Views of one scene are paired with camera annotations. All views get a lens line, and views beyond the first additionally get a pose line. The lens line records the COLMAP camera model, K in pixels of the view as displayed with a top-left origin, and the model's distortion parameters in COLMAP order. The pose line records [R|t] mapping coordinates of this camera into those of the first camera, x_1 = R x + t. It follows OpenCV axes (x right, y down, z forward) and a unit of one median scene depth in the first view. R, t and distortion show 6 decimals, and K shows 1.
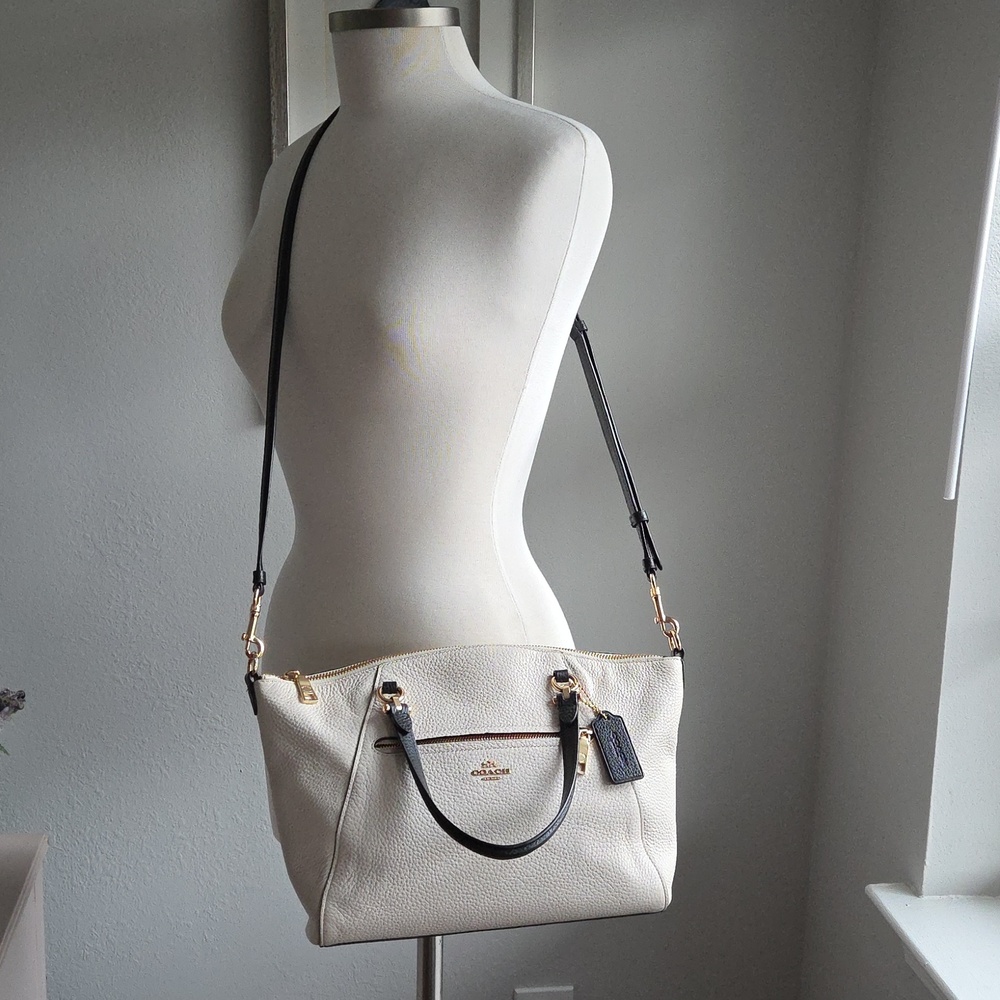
lens RADIAL K [[1429.5, 0, 500.0], [0, 1429.5, 500.0], [0, 0, 1]] dist [0.078695, -0.008201]
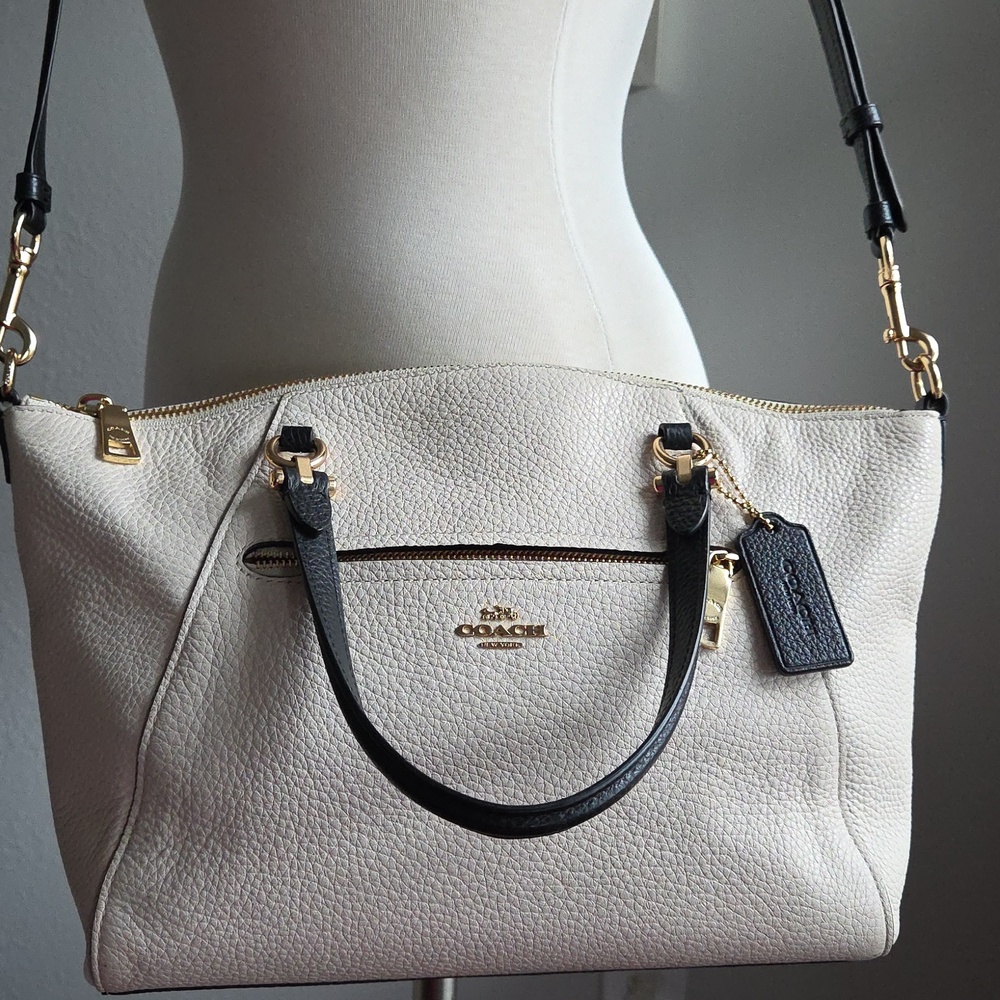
lens RADIAL K [[1455.3, 0, 490.1], [0, 1455.3, 500.5], [0, 0, 1]] dist [0.057079, -0.006219]
pose [[0.994393, 0.046937, -0.094761, 0.030021], [-0.038649, 0.995416, 0.087482, 0.109121], [0.098433, -0.083329, 0.991649, 0.550841]]
